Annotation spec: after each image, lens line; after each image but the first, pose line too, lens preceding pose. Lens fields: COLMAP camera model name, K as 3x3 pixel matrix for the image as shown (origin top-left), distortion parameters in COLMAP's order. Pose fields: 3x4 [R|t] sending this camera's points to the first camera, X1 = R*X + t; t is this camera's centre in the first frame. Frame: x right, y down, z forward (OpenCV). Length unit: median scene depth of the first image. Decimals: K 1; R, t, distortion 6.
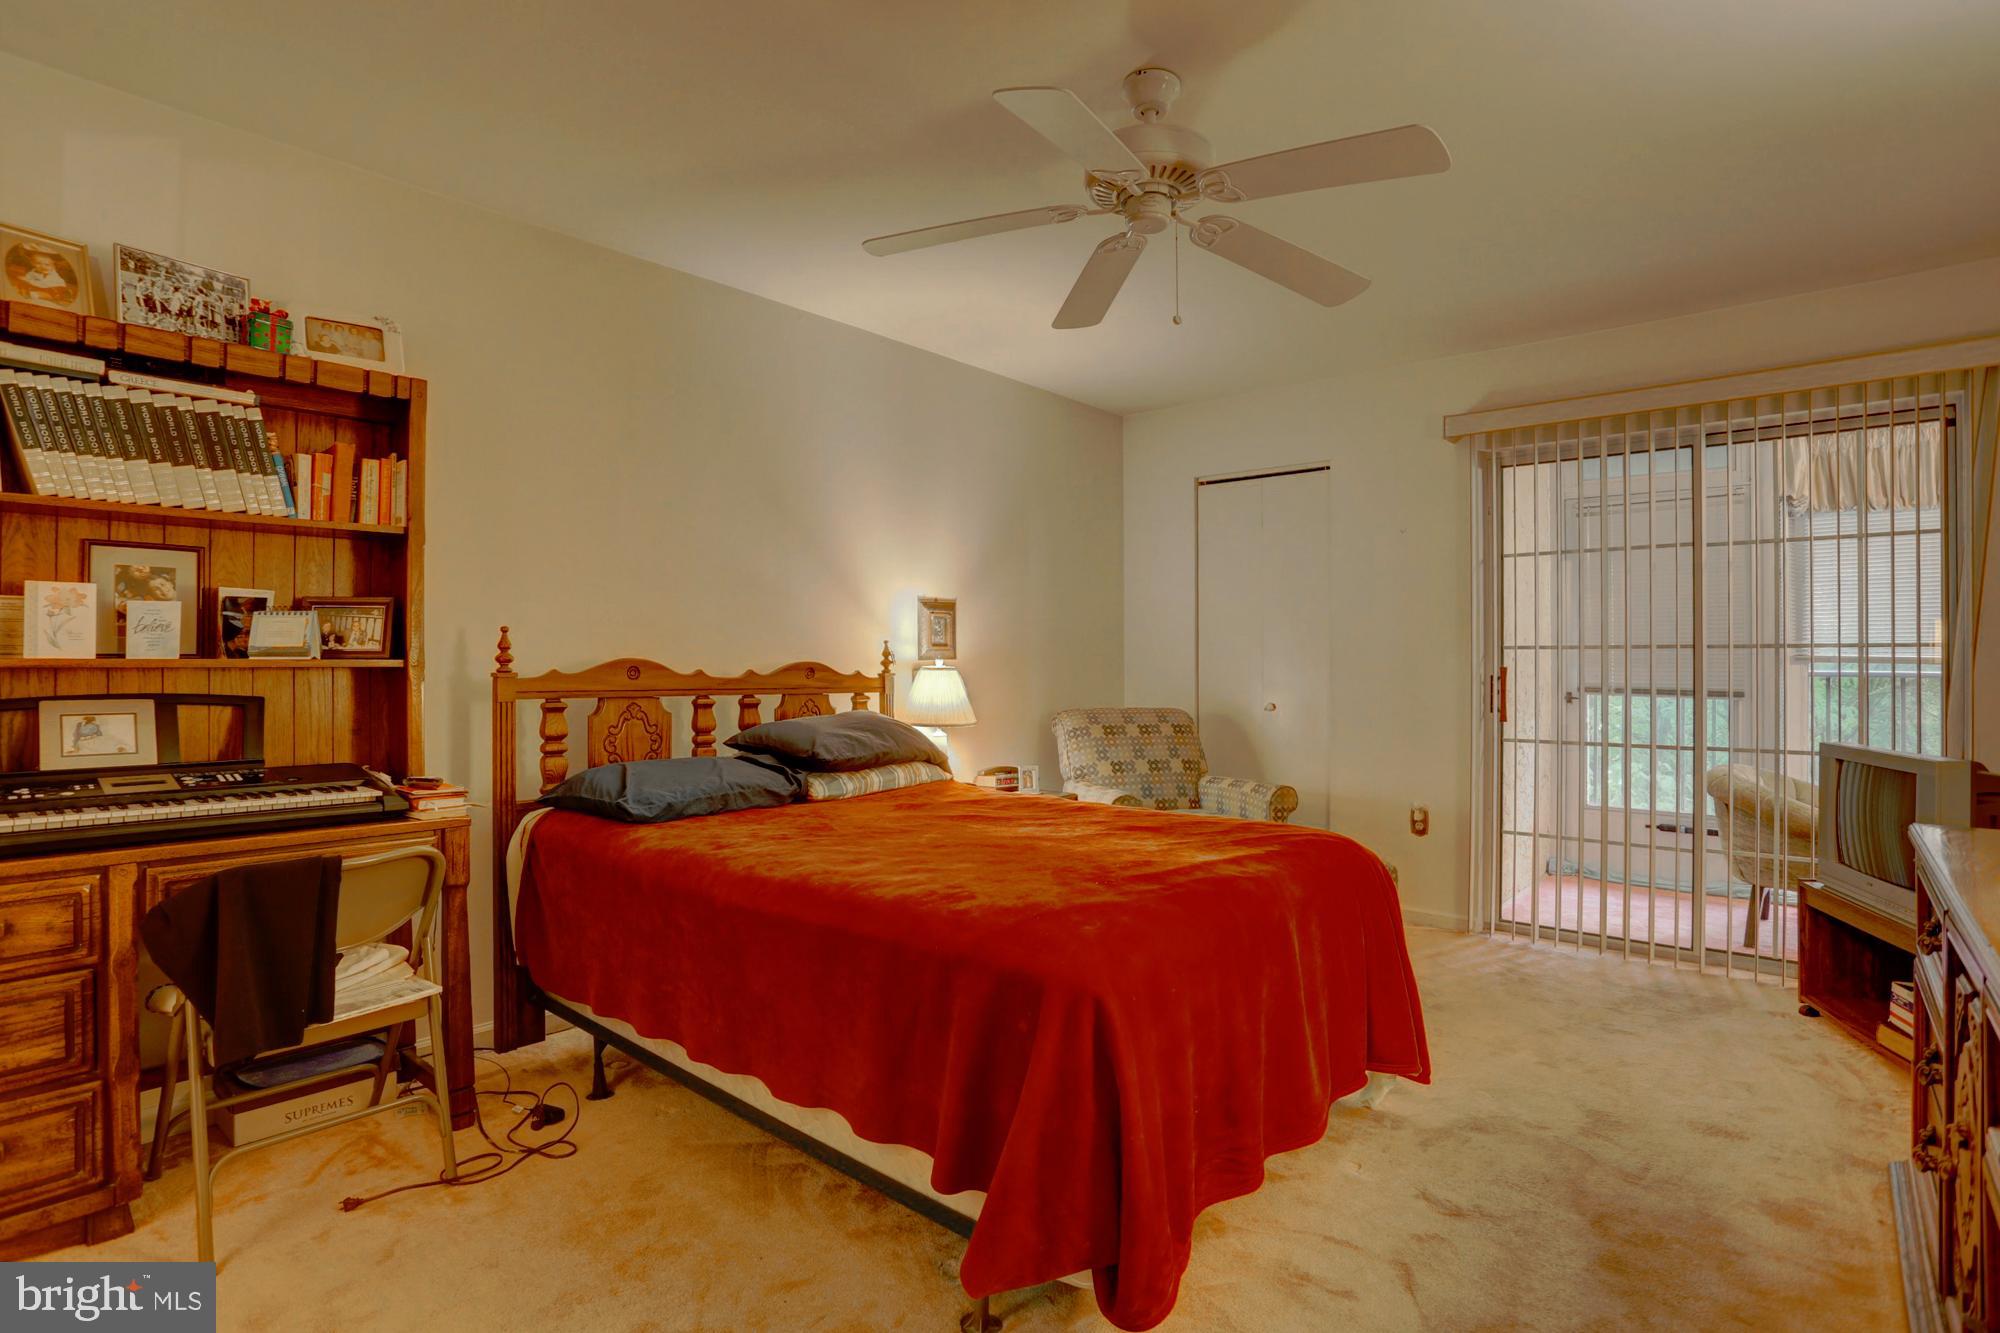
lens RADIAL K [[1008.7, 0, 995.3], [0, 1008.7, 646.9], [0, 0, 1]] dist [-0.068598, 0.035101]
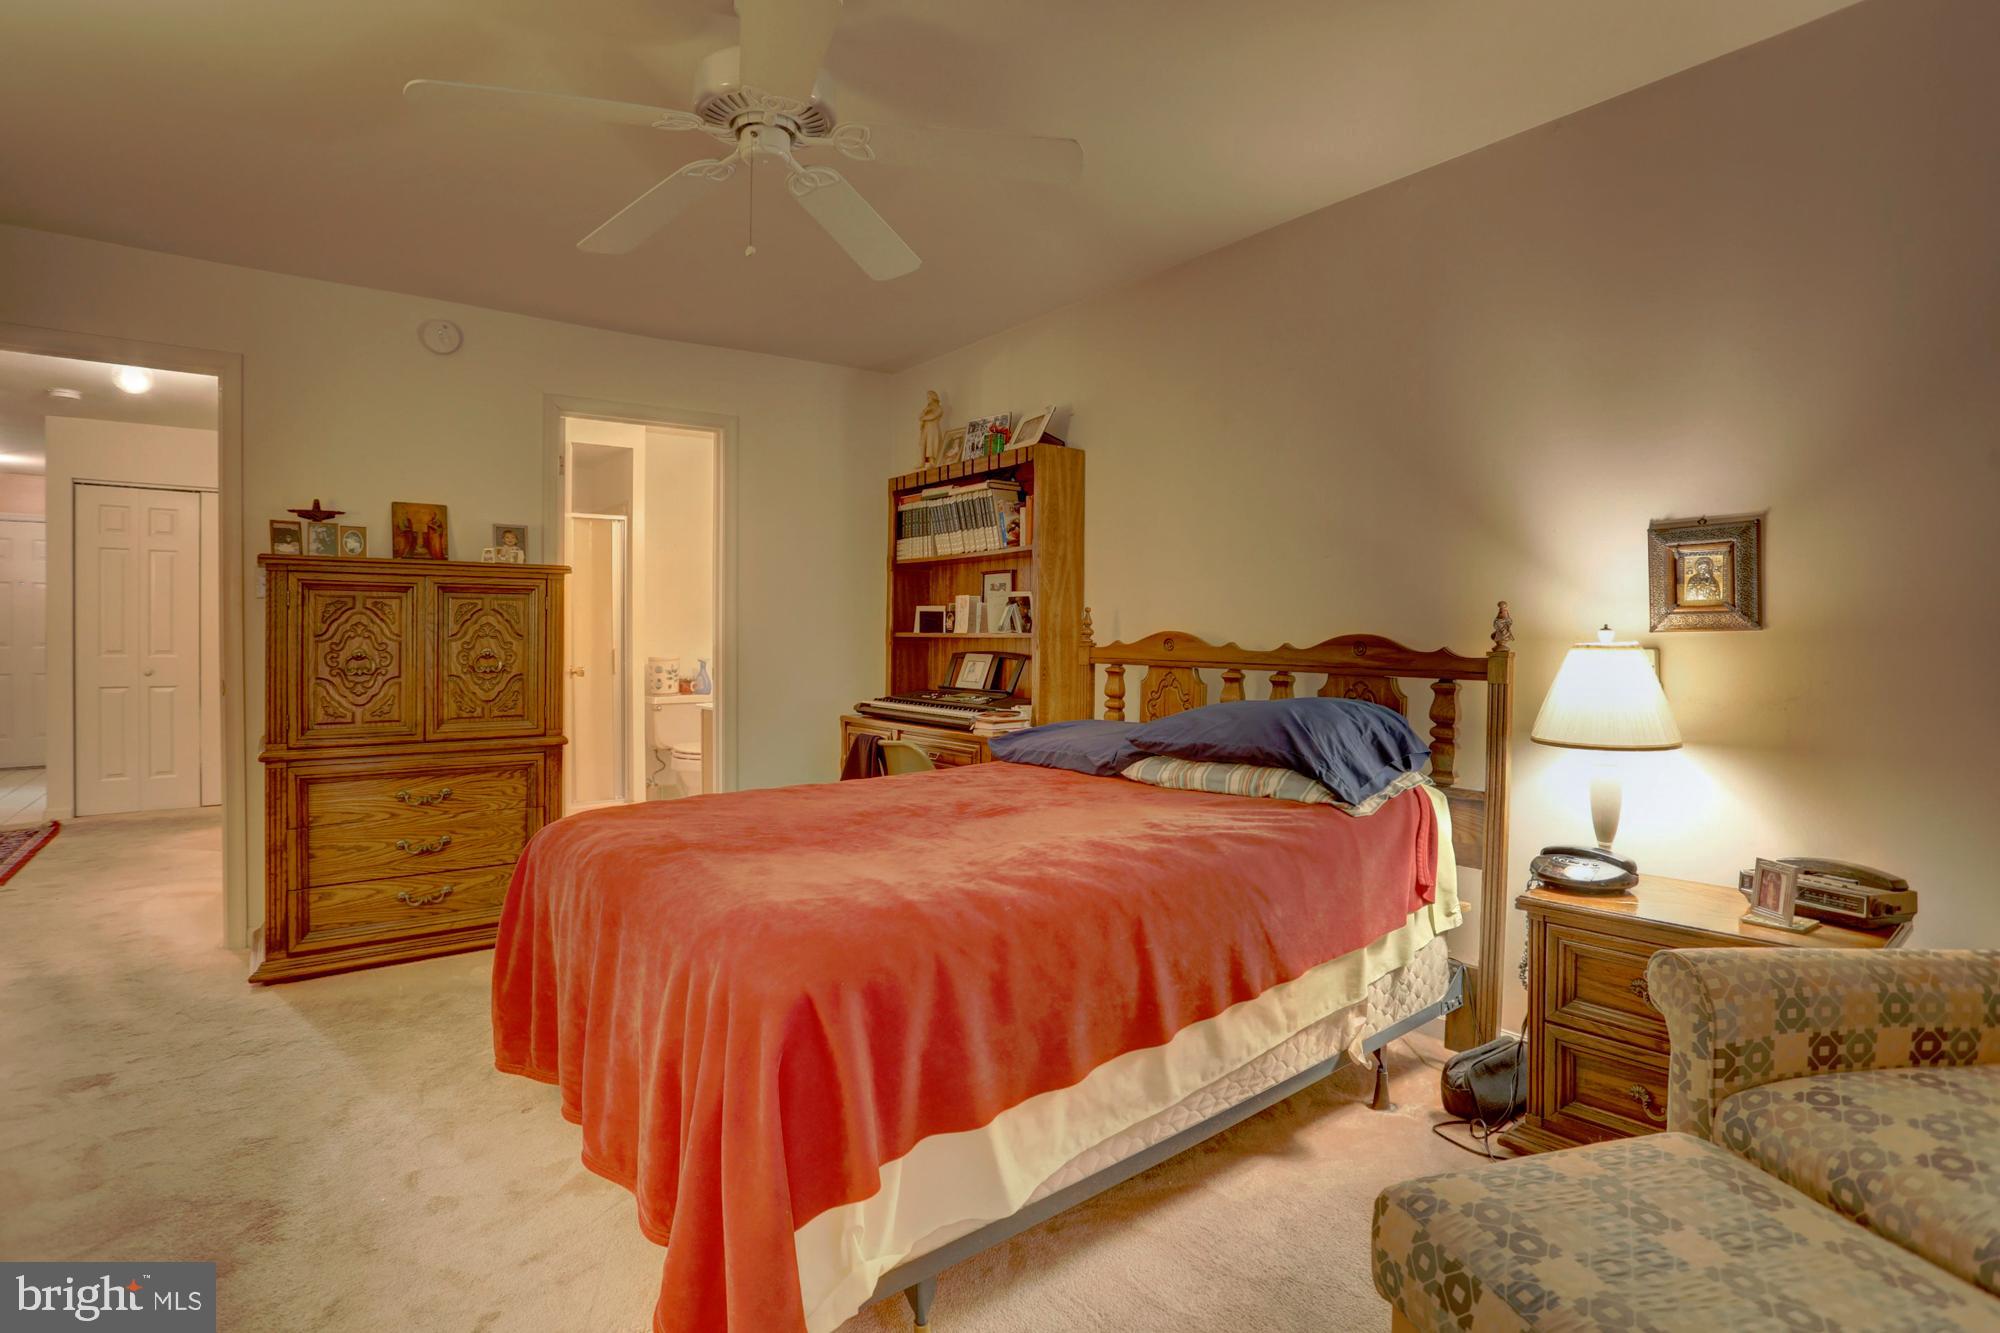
lens RADIAL K [[1008.7, 0, 995.3], [0, 1008.7, 646.9], [0, 0, 1]] dist [-0.068598, 0.035101]
pose [[-0.218965, 0.005268, -0.975719, 0.705916], [0.006873, 0.999969, 0.003857, 0.021709], [0.975709, -0.005861, -0.218994, 0.990254]]
